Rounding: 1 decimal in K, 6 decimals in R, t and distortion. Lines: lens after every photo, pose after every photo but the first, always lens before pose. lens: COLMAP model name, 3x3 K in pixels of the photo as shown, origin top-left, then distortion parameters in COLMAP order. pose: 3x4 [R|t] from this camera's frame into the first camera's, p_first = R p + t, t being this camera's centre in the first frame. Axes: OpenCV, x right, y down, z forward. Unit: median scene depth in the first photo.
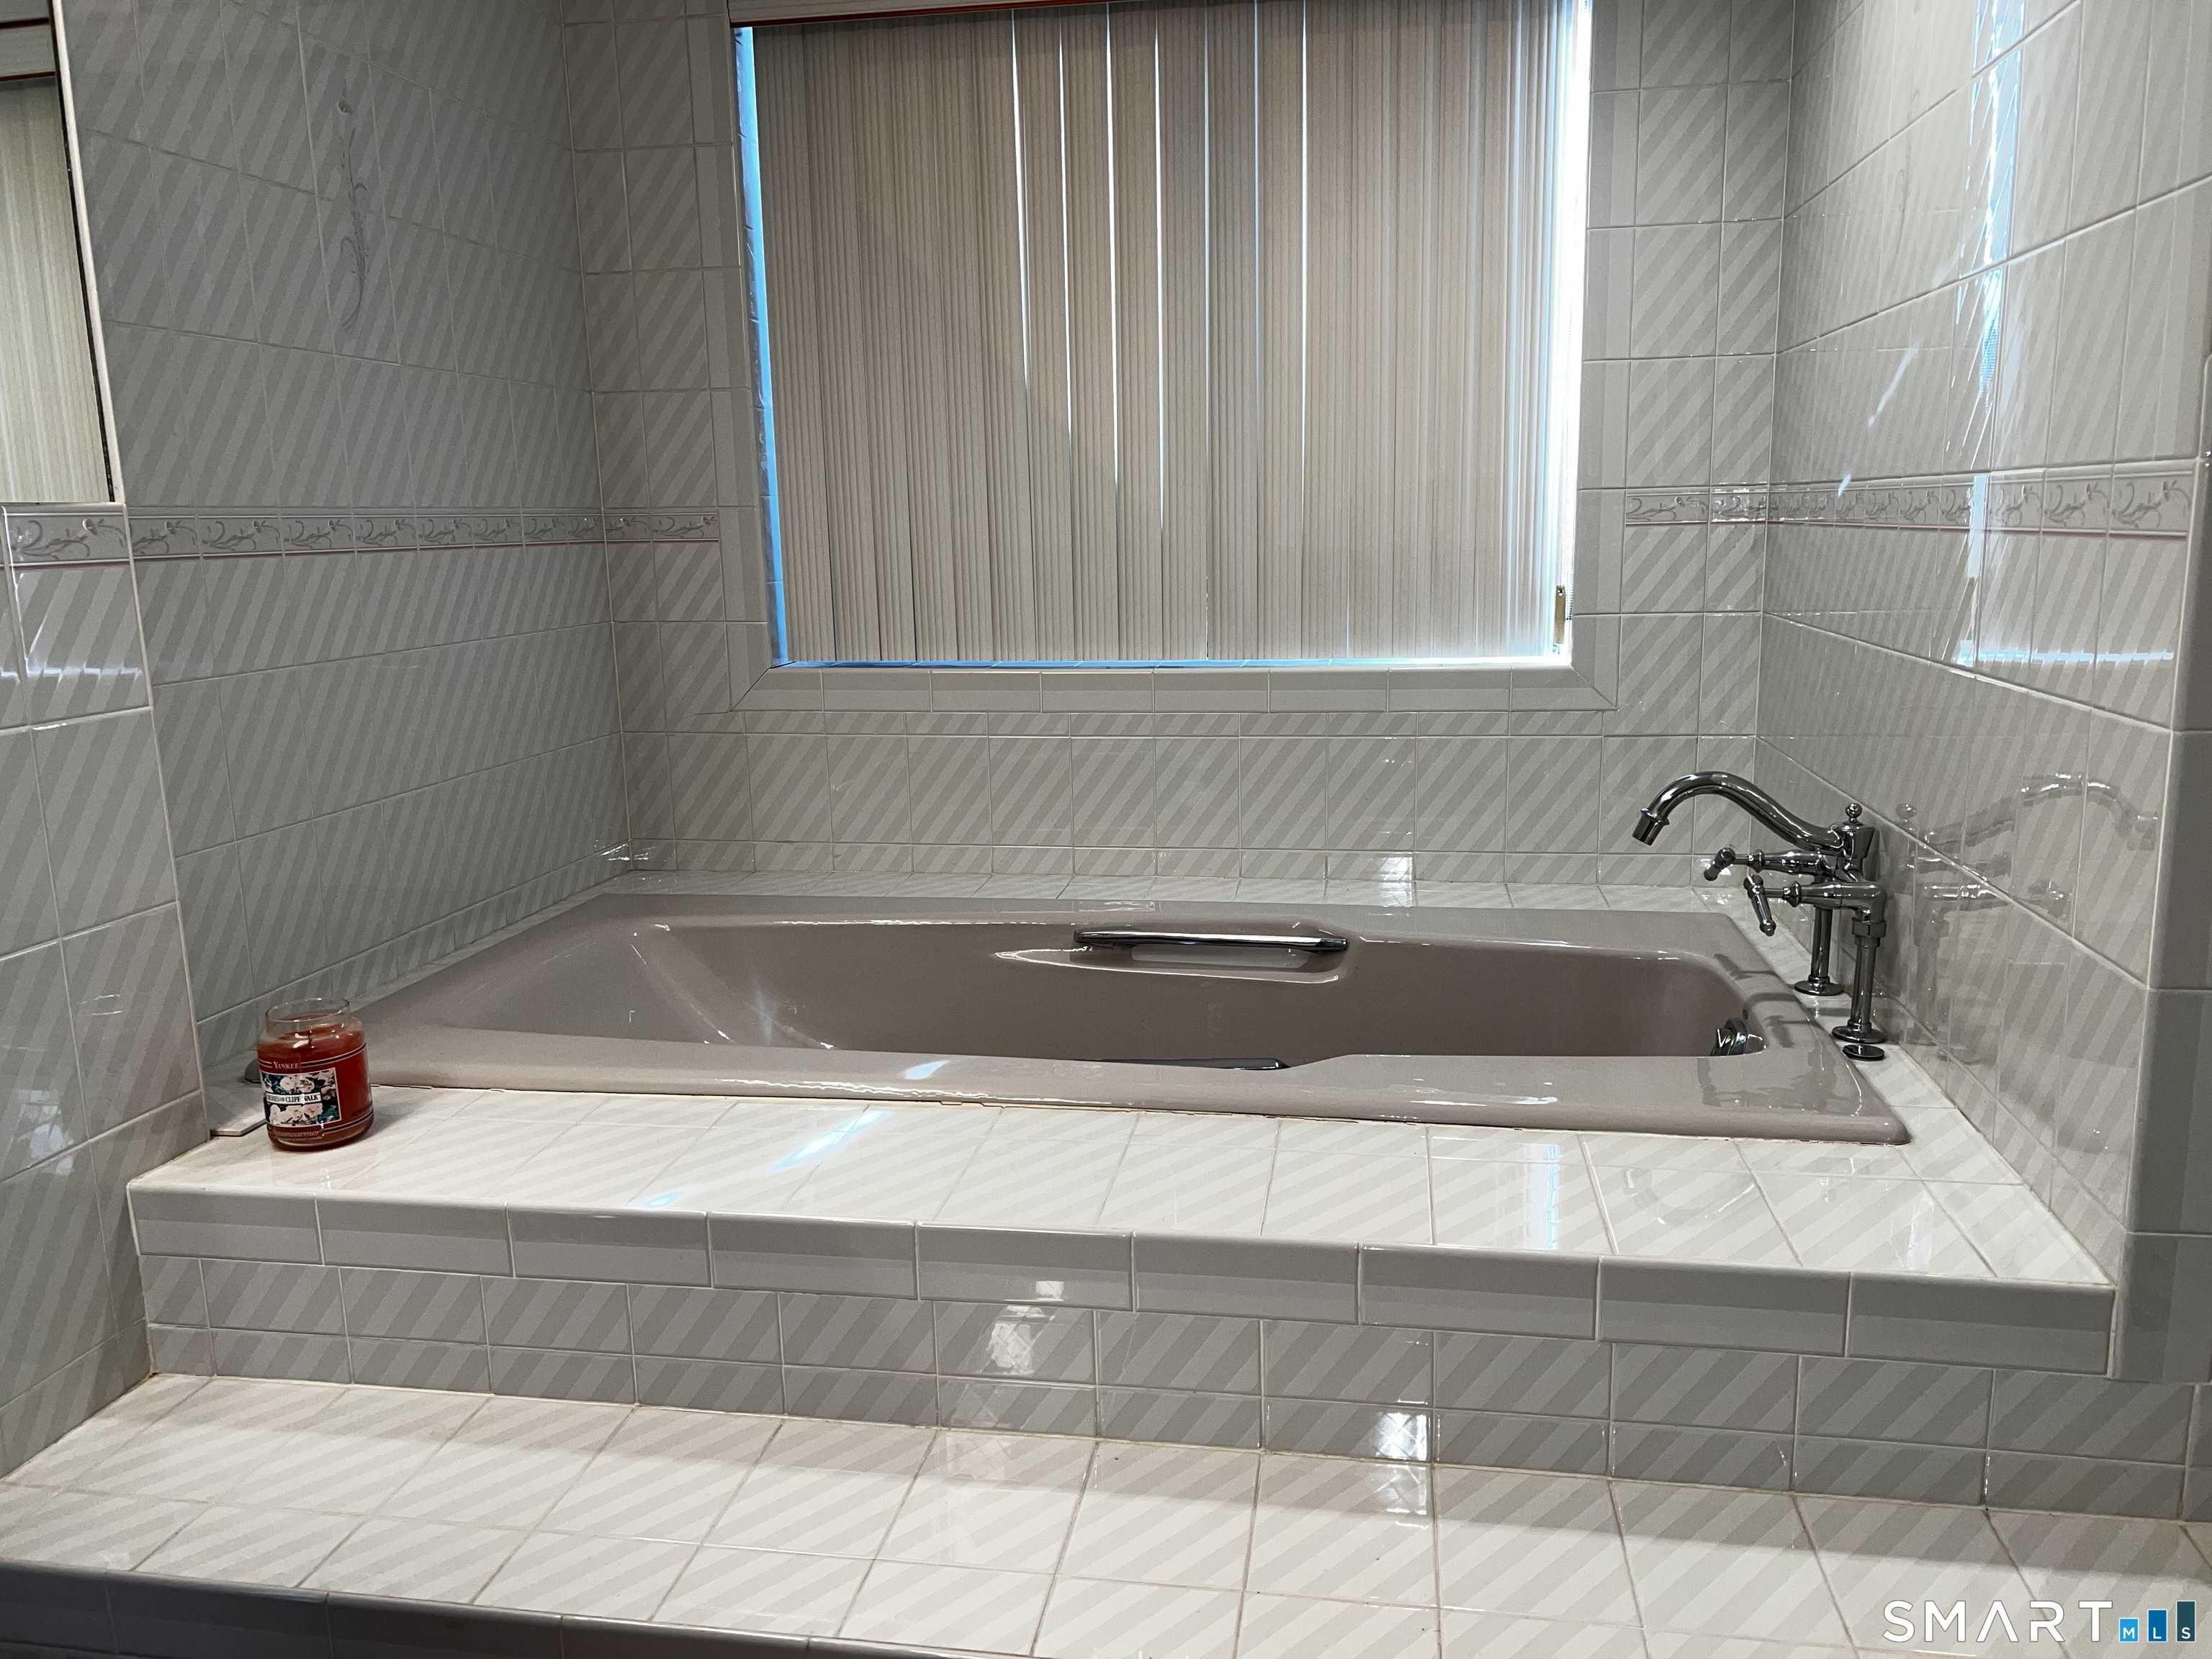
lens RADIAL K [[1667.5, 0, 1111.1], [0, 1667.5, 837.2], [0, 0, 1]] dist [-0.015921, -0.039260]
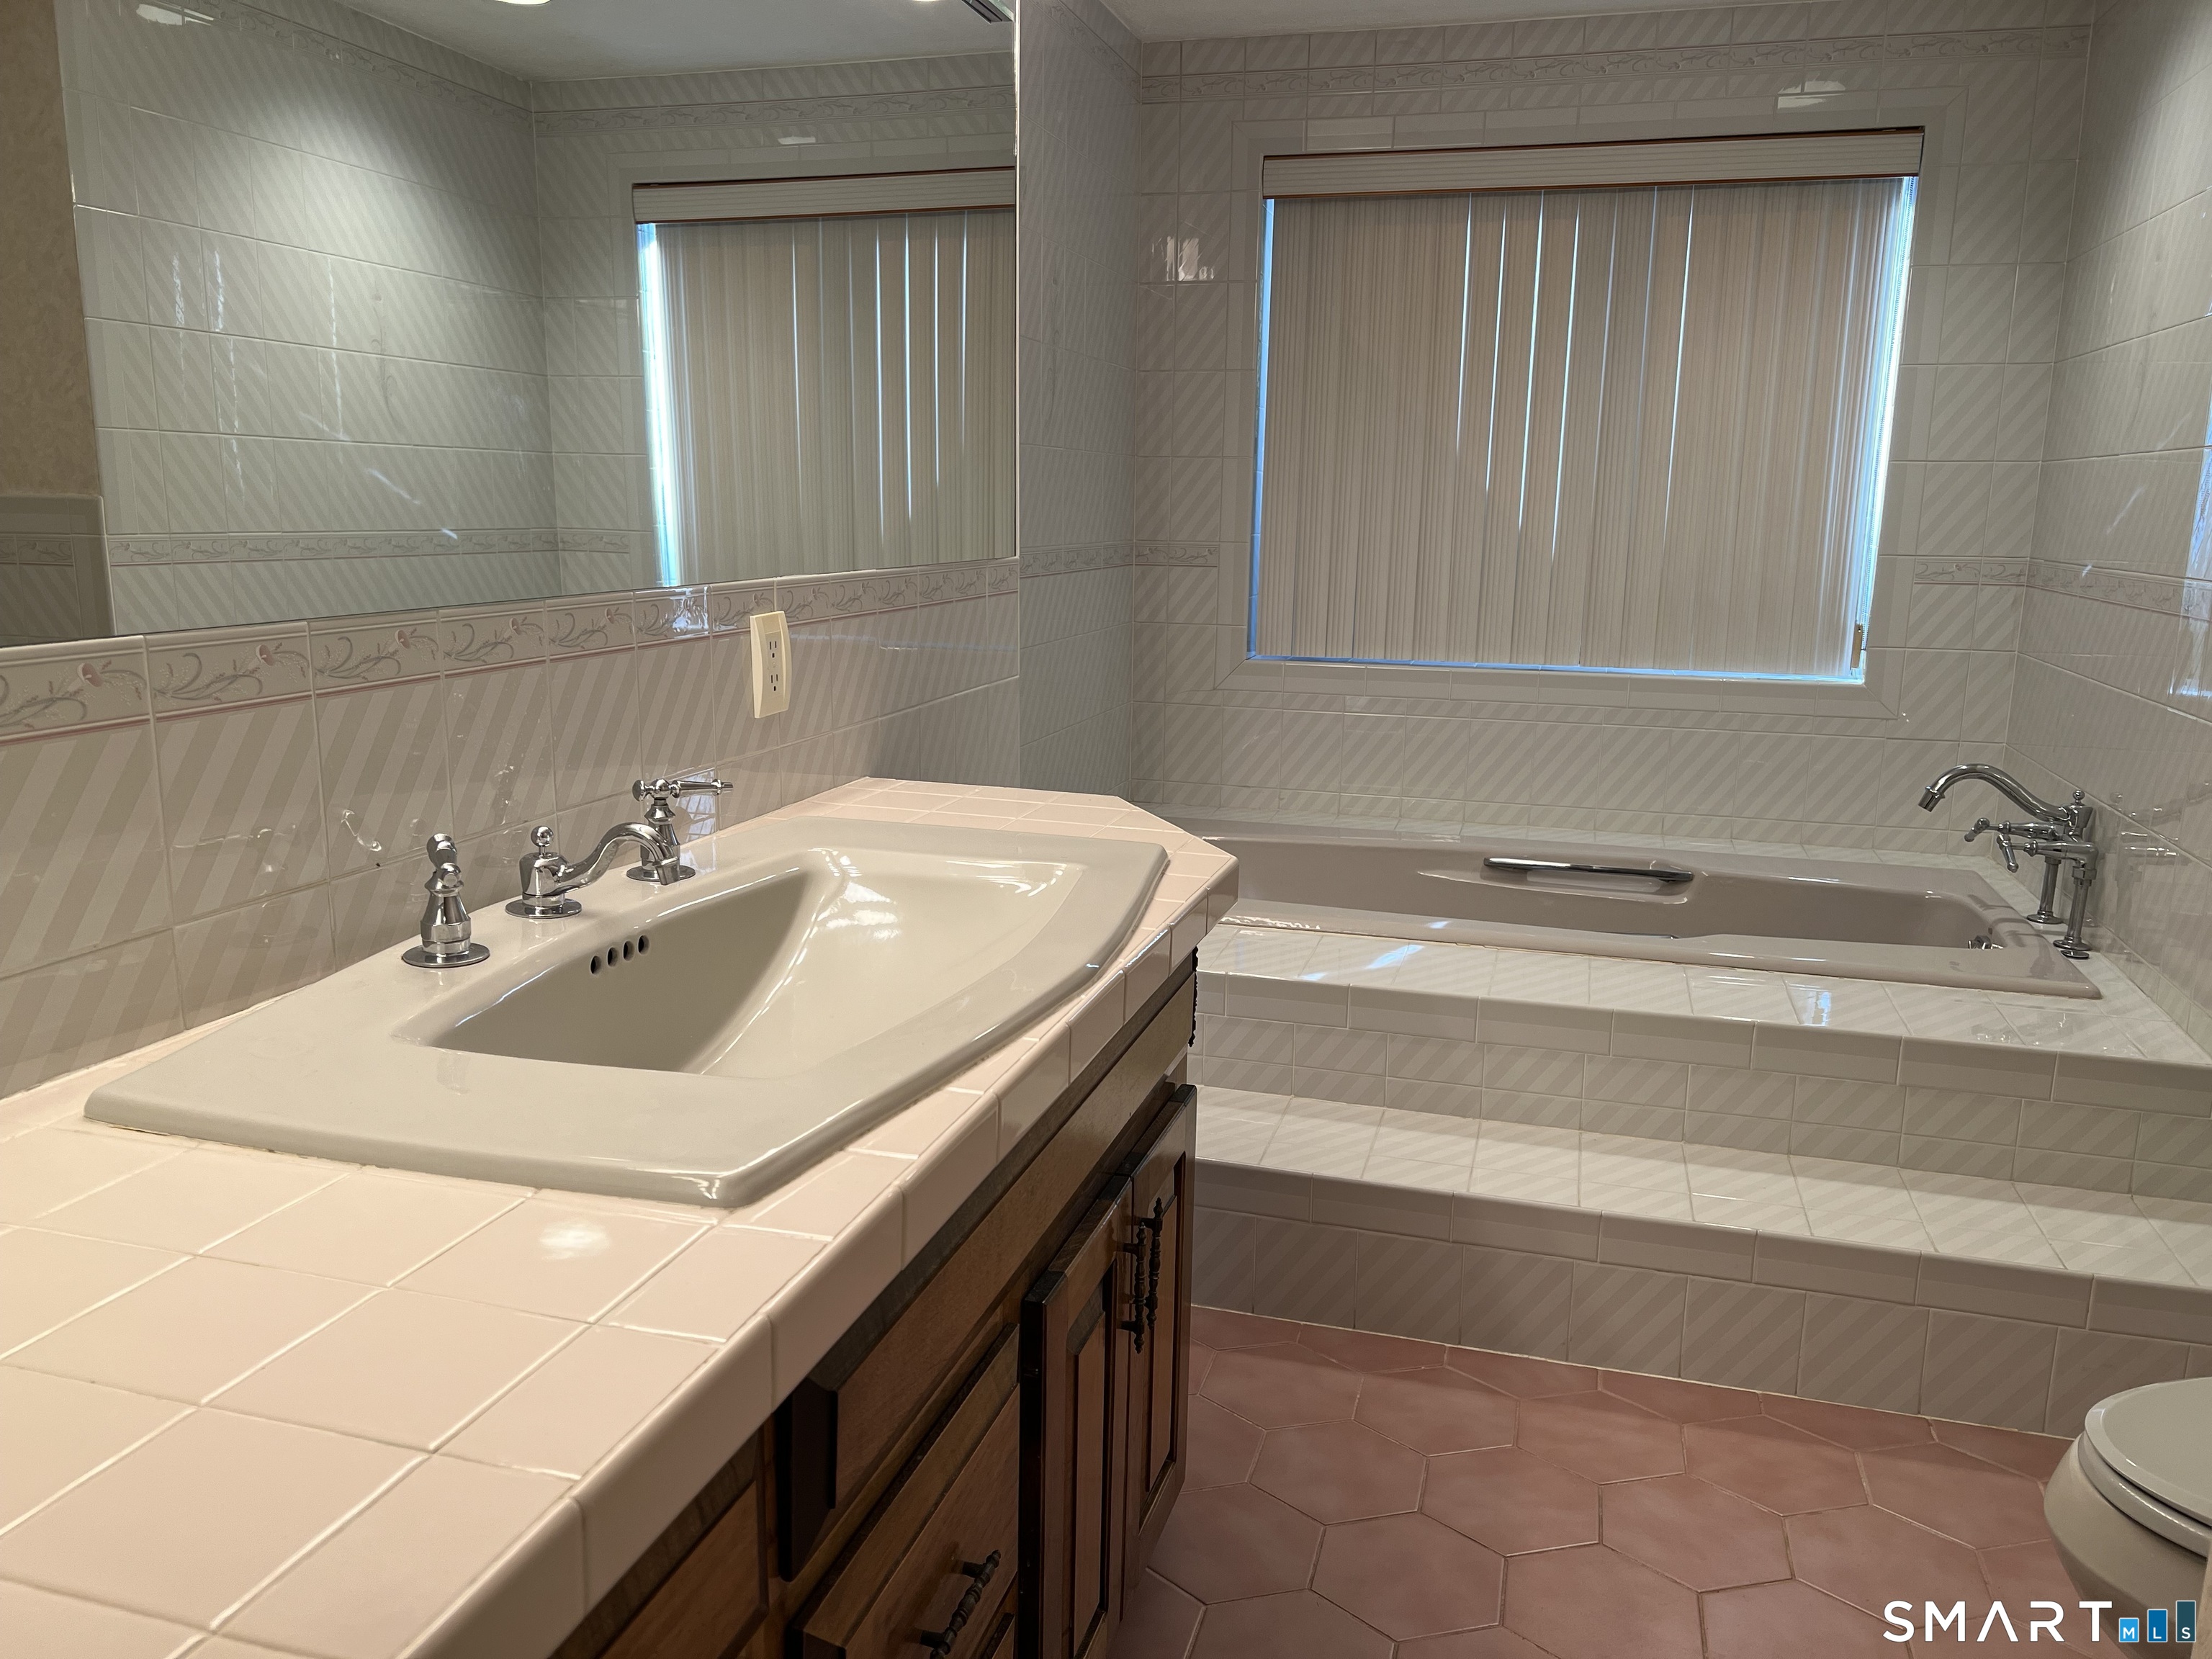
lens RADIAL K [[1667.5, 0, 1024.2], [0, 1667.5, 860.8], [0, 0, 1]] dist [-0.015921, -0.039260]
pose [[0.987145, 0.059816, -0.148212, -0.196664], [-0.056302, 0.998027, 0.027797, 0.041900], [0.149583, -0.019095, 0.988565, -0.448726]]
